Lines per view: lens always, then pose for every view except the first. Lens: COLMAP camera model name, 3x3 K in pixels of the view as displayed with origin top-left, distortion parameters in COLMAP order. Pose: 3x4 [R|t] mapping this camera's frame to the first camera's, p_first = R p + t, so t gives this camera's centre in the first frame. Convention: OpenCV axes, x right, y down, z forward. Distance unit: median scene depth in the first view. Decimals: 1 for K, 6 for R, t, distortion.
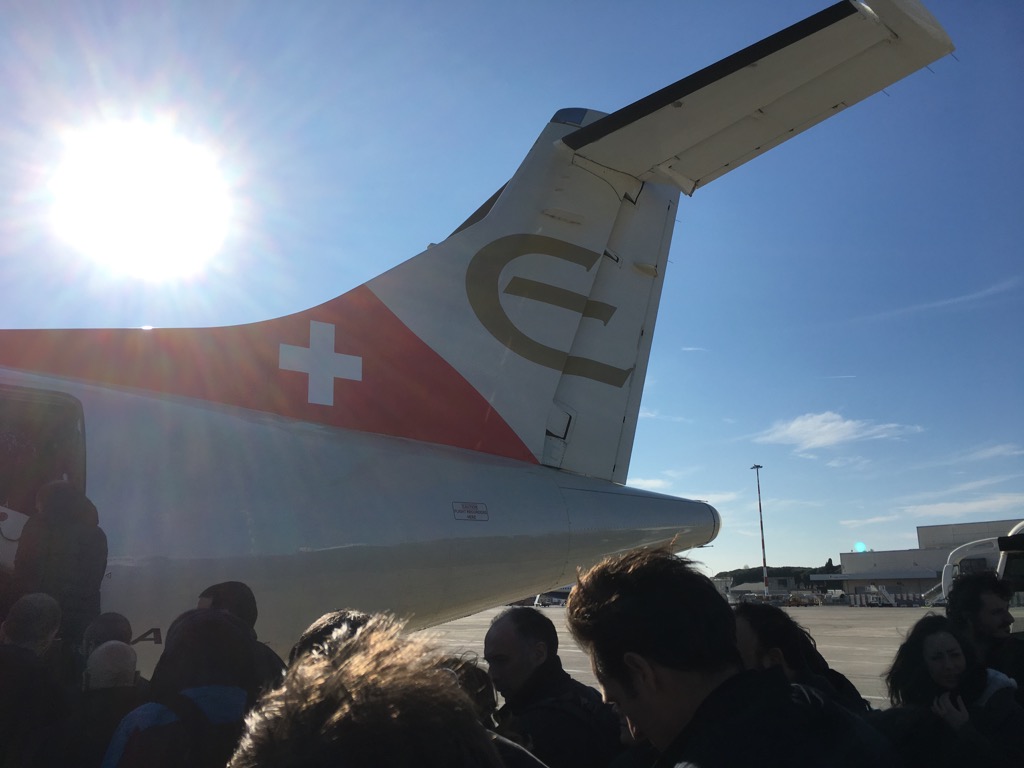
lens RADIAL K [[864.0, 0, 512.0], [0, 864.0, 384.0], [0, 0, 1]] dist [0.002727, -0.000138]
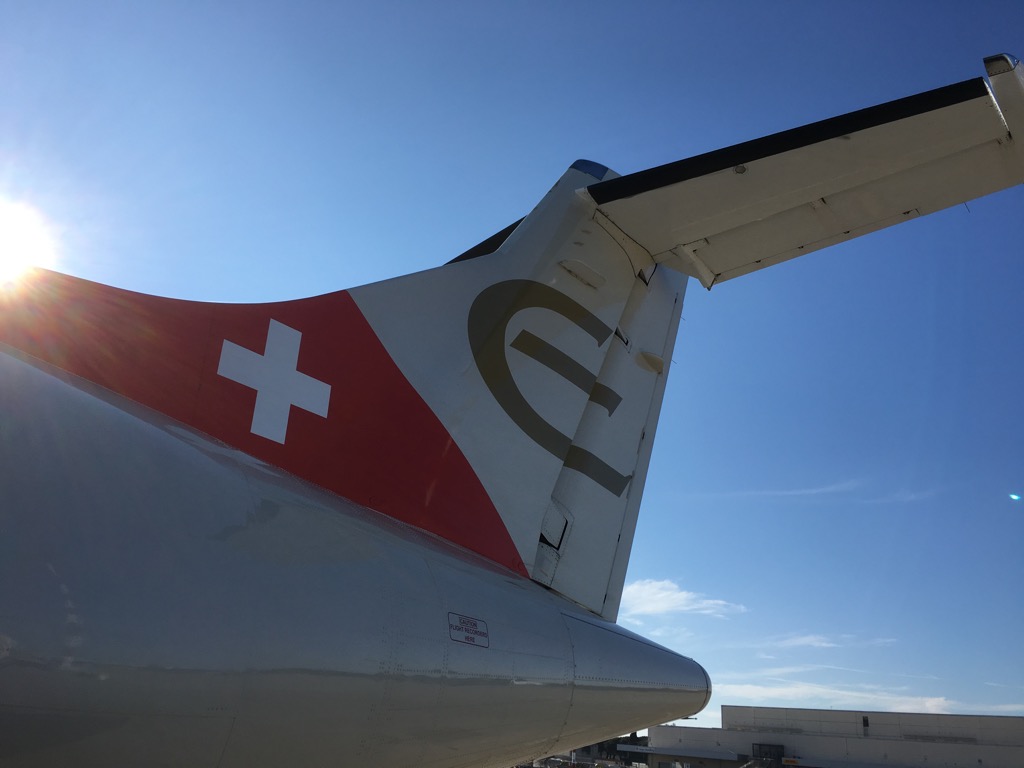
lens RADIAL K [[866.5, 0, 512.0], [0, 866.5, 398.5], [0, 0, 1]] dist [-0.031757, -0.002201]
pose [[0.969334, 0.173994, 0.173543, -0.118518], [-0.147792, 0.976956, -0.153995, 0.050921], [-0.196338, 0.123624, 0.972712, 0.231062]]
